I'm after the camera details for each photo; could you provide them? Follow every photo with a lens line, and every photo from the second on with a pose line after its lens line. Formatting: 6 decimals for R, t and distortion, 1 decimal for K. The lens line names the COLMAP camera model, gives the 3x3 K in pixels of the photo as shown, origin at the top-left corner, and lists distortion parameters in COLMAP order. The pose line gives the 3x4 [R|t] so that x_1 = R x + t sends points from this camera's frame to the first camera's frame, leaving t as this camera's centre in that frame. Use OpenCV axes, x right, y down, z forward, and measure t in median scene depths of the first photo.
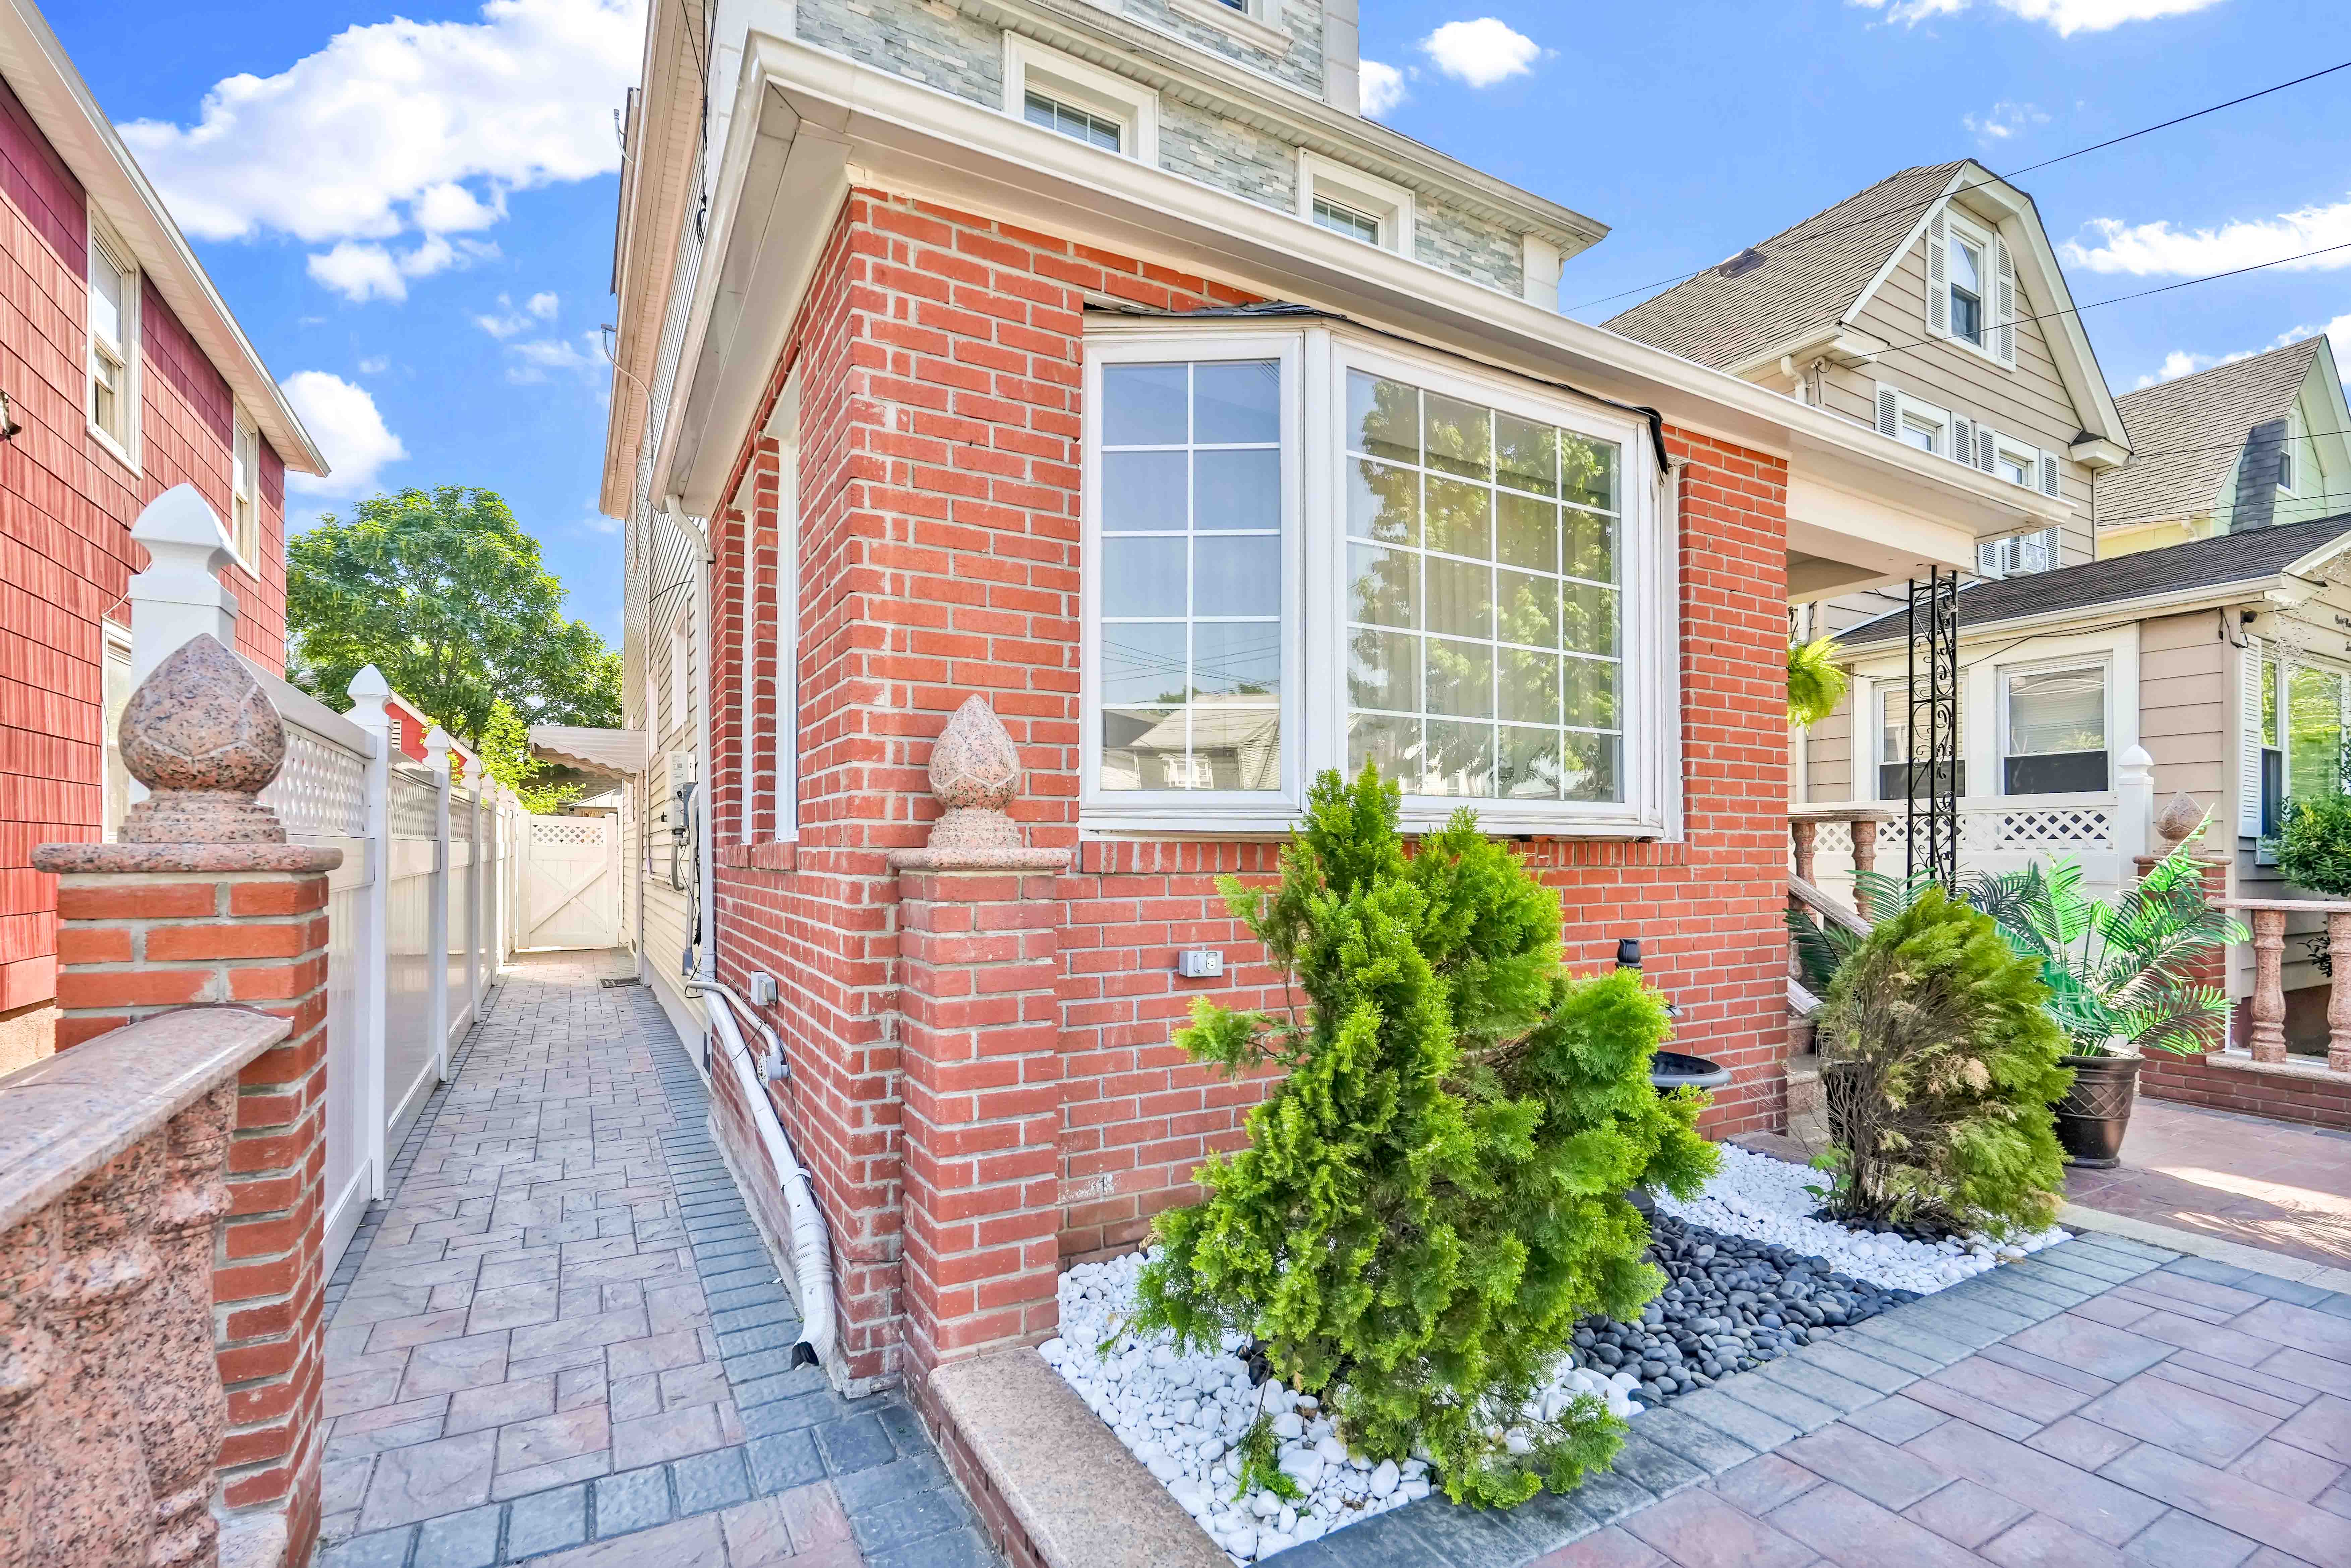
lens RADIAL K [[1072.4, 0, 1173.1], [0, 1072.4, 843.9], [0, 0, 1]] dist [-0.009071, 0.001408]
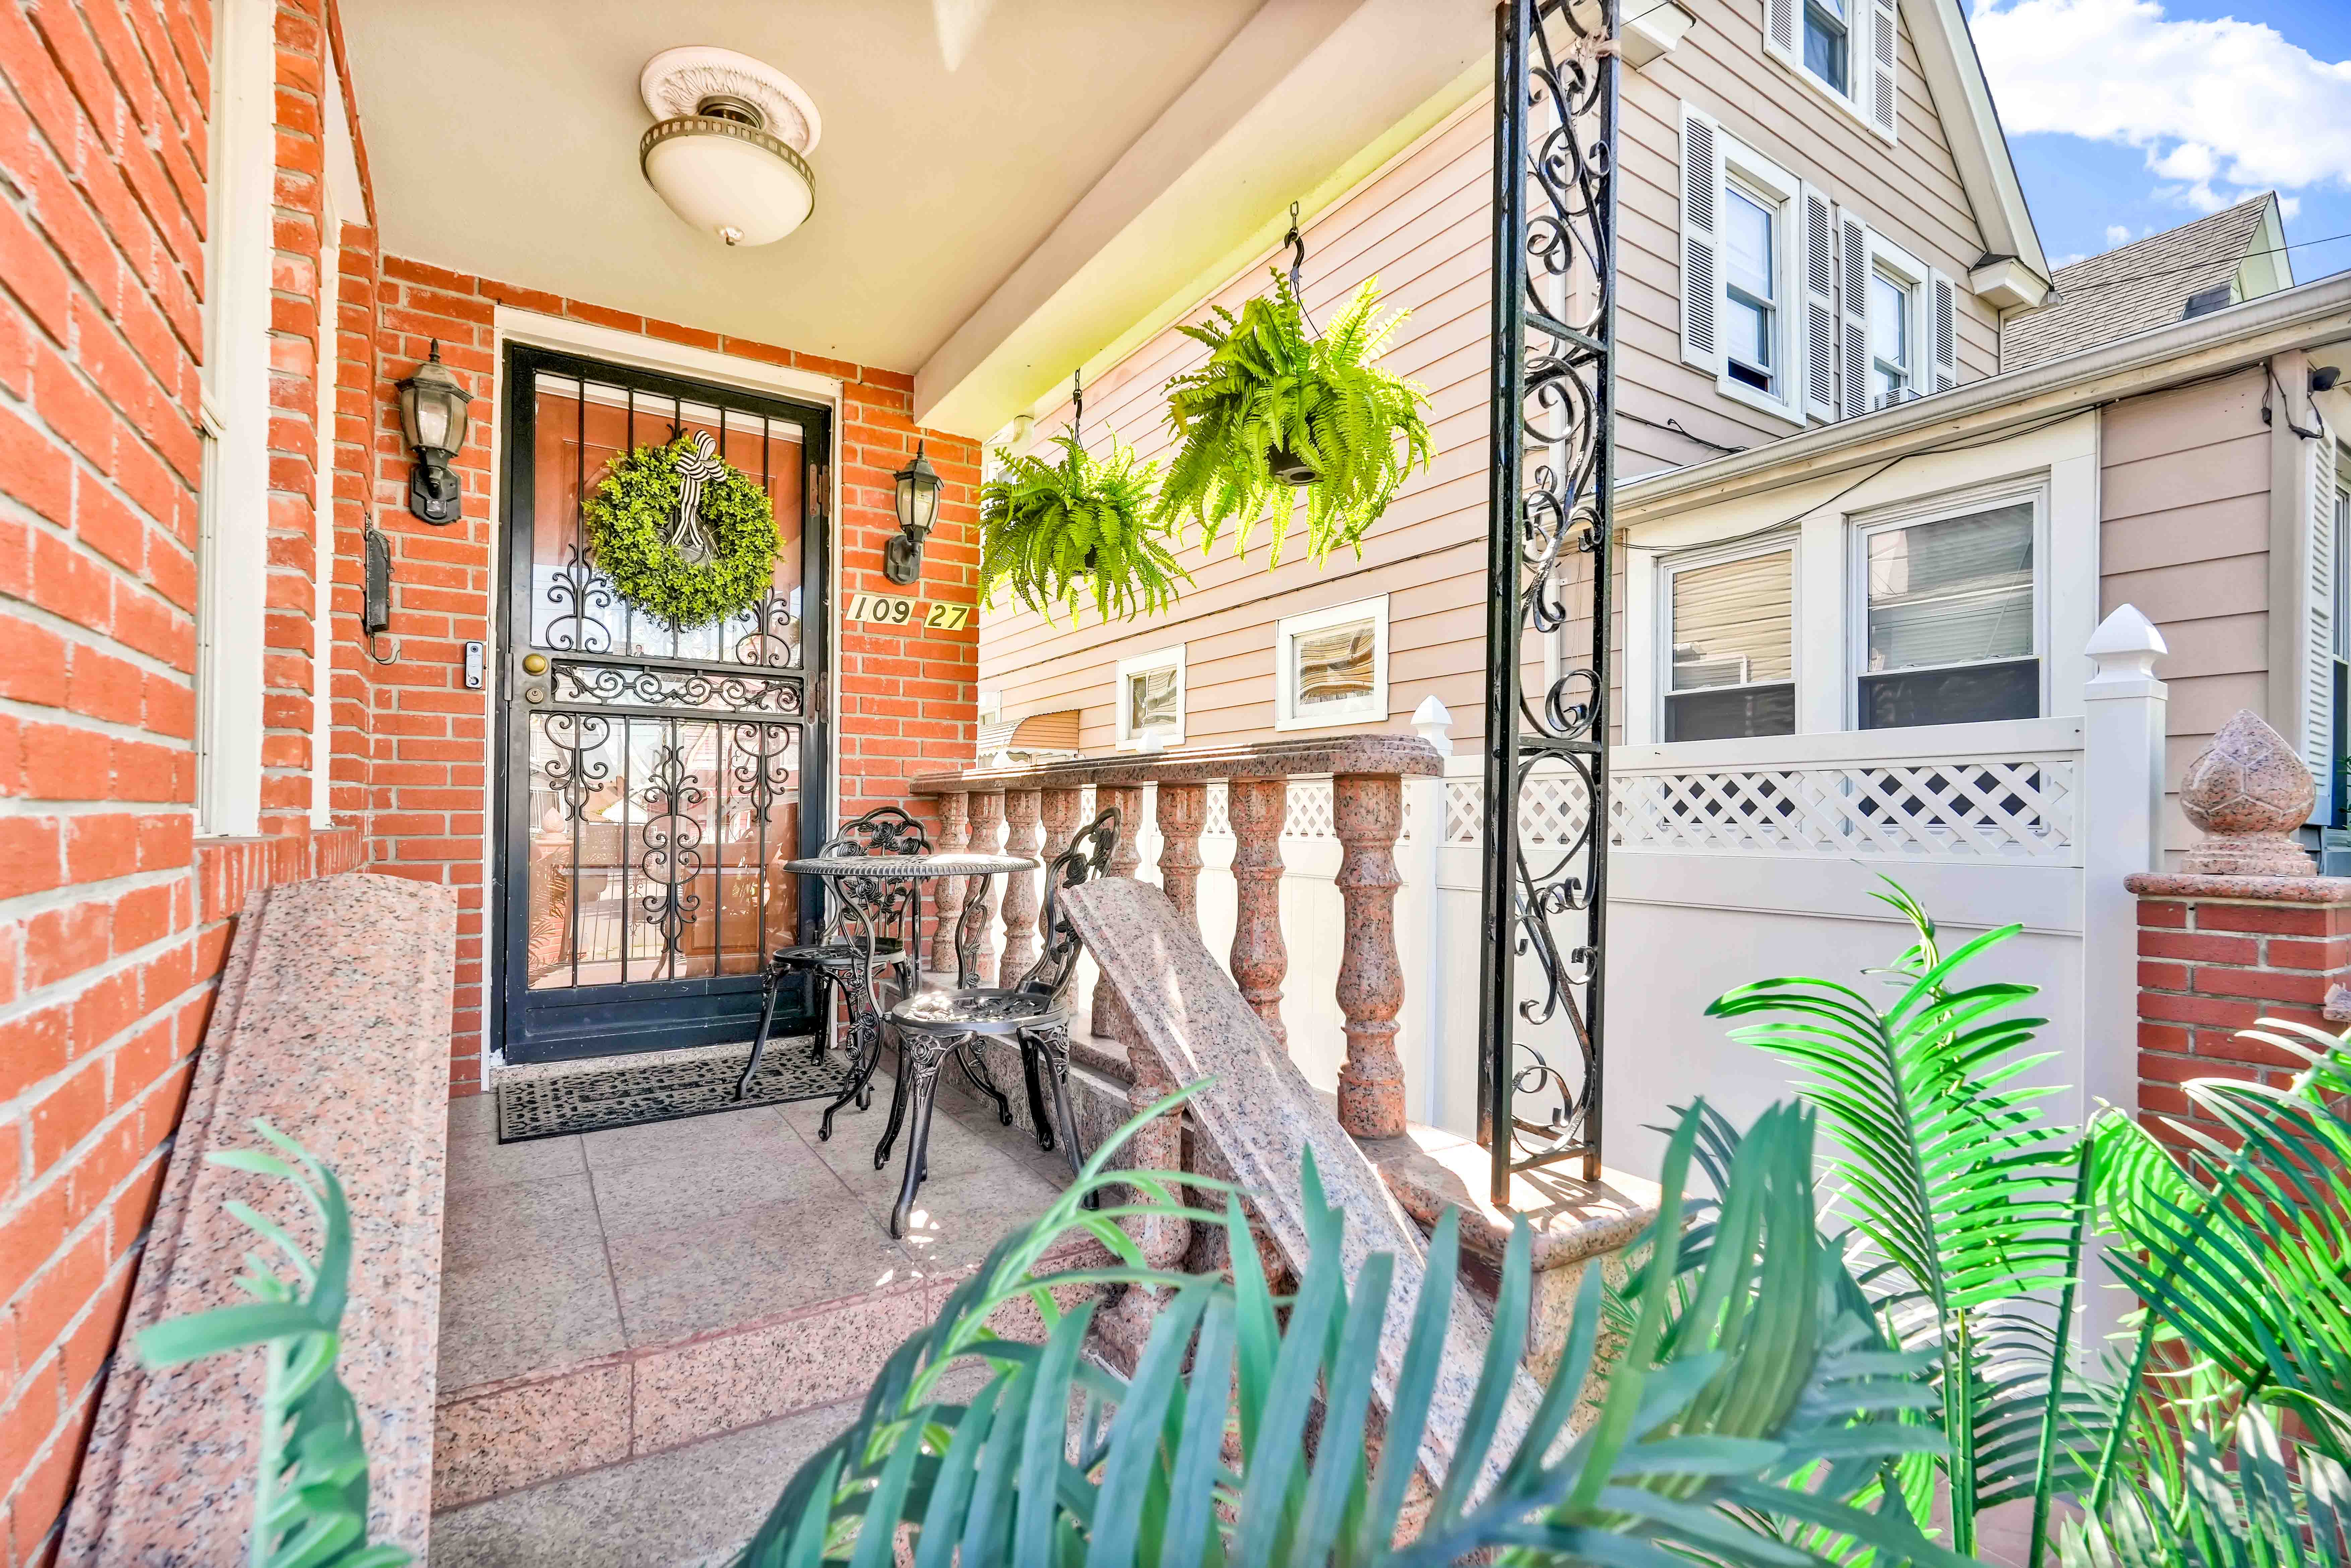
lens RADIAL K [[1072.3, 0, 1161.1], [0, 1072.3, 808.2], [0, 0, 1]] dist [-0.009071, 0.001408]
pose [[0.998402, 0.009918, 0.055639, 0.435521], [-0.009852, 0.999950, -0.001471, -0.007862], [-0.055651, 0.000921, 0.998450, 0.522923]]
